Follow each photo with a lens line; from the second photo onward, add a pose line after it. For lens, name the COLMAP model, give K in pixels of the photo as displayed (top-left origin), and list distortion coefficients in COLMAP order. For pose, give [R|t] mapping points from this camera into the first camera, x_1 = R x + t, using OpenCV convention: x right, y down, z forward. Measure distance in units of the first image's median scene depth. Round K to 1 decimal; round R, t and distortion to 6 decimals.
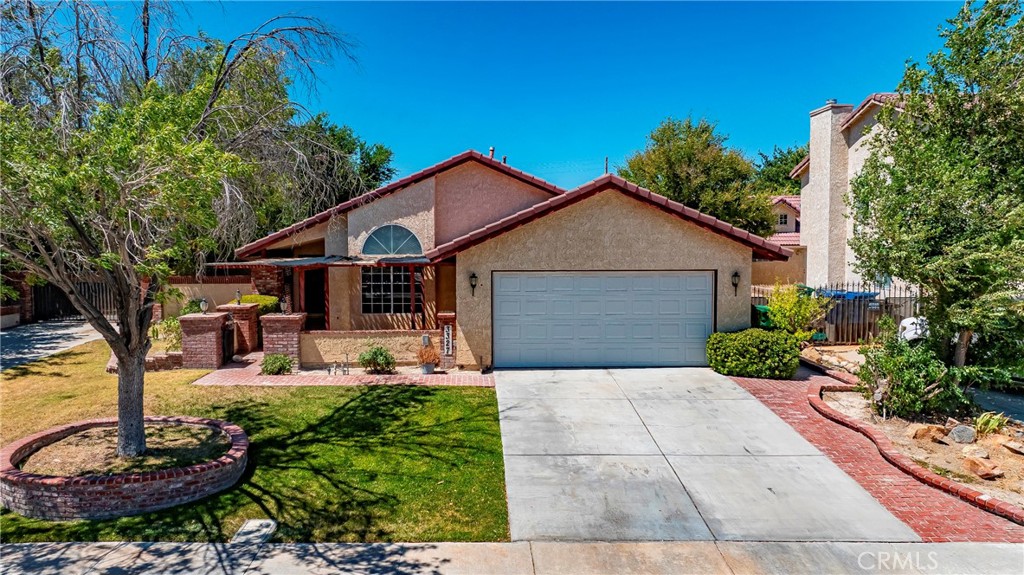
lens RADIAL K [[739.1, 0, 512.0], [0, 739.1, 287.5], [0, 0, 1]] dist [0.023936, -0.067355]
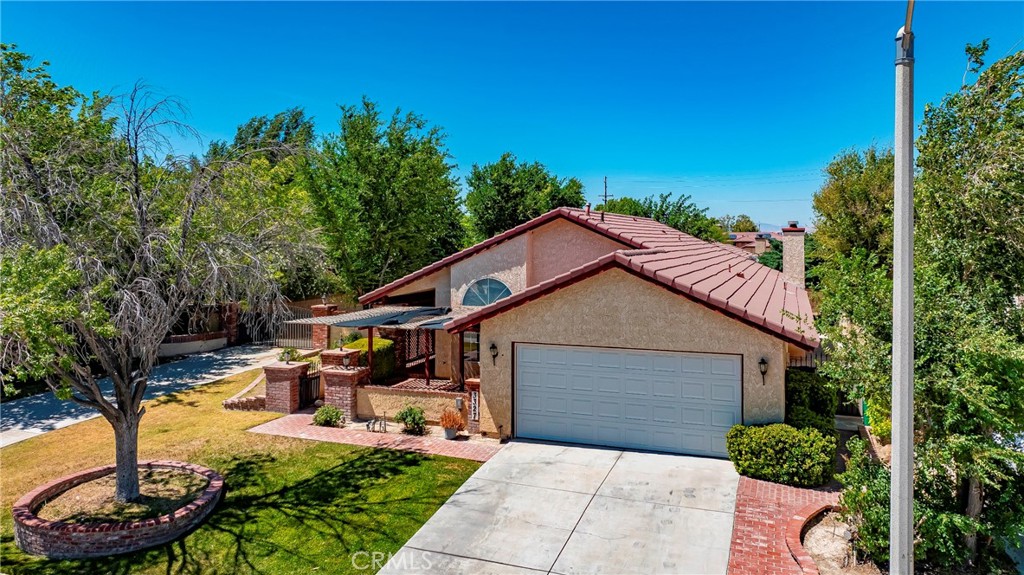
lens RADIAL K [[741.2, 0, 510.7], [0, 741.2, 237.2], [0, 0, 1]] dist [-0.006144, -0.002637]
pose [[0.932539, 0.005239, -0.361031, 0.357388], [-0.033830, 0.996764, -0.072920, -0.096904], [0.359481, 0.080214, 0.929698, 0.034542]]
